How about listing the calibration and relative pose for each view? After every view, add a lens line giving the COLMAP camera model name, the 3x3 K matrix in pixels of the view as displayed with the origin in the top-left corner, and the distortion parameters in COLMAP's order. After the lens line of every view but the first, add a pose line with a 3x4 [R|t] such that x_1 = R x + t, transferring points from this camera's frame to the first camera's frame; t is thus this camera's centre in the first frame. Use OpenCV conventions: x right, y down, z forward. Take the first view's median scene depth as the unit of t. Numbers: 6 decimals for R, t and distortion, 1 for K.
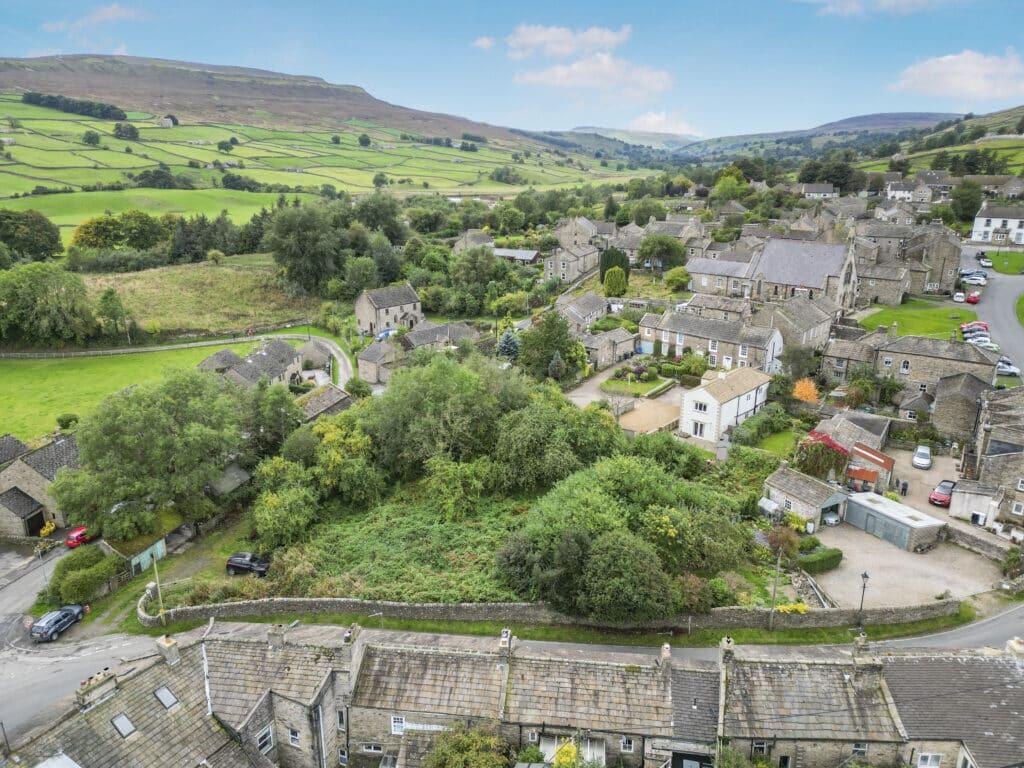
lens RADIAL K [[703.0, 0, 512.0], [0, 703.0, 384.0], [0, 0, 1]] dist [0.073929, -0.069342]
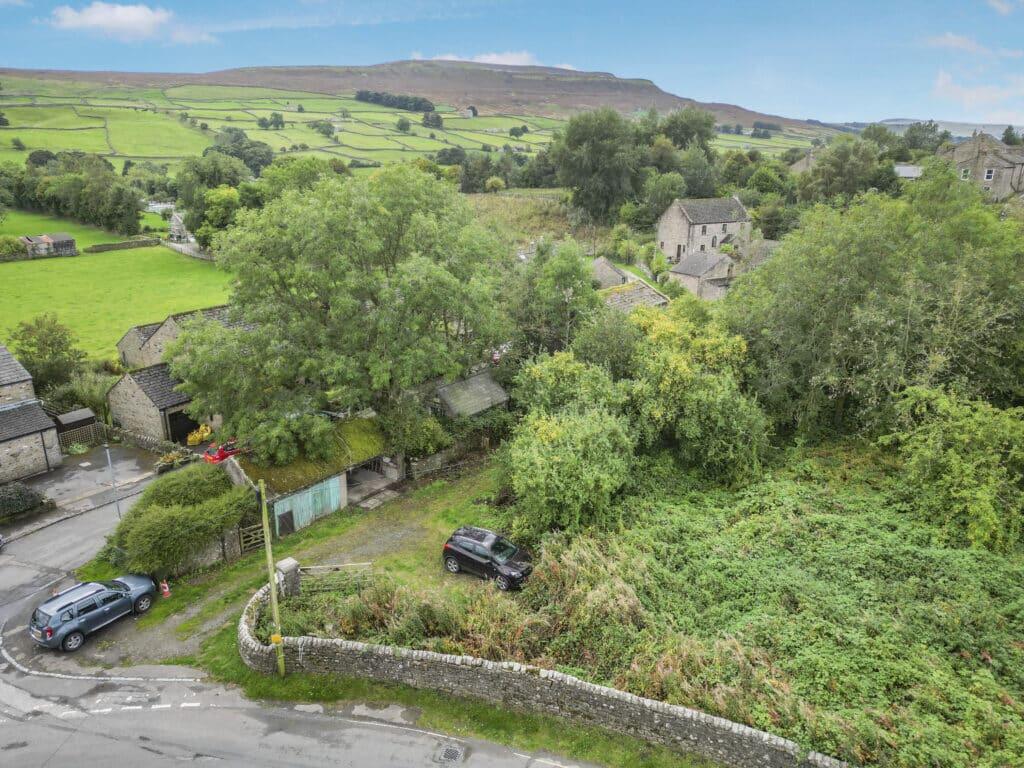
lens RADIAL K [[703.0, 0, 512.0], [0, 703.0, 384.0], [0, 0, 1]] dist [0.073929, -0.069342]
pose [[0.932660, 0.103906, -0.345469, -0.190679], [-0.103694, 0.994425, 0.019148, 0.120740], [0.345532, 0.017965, 0.938235, 0.522912]]
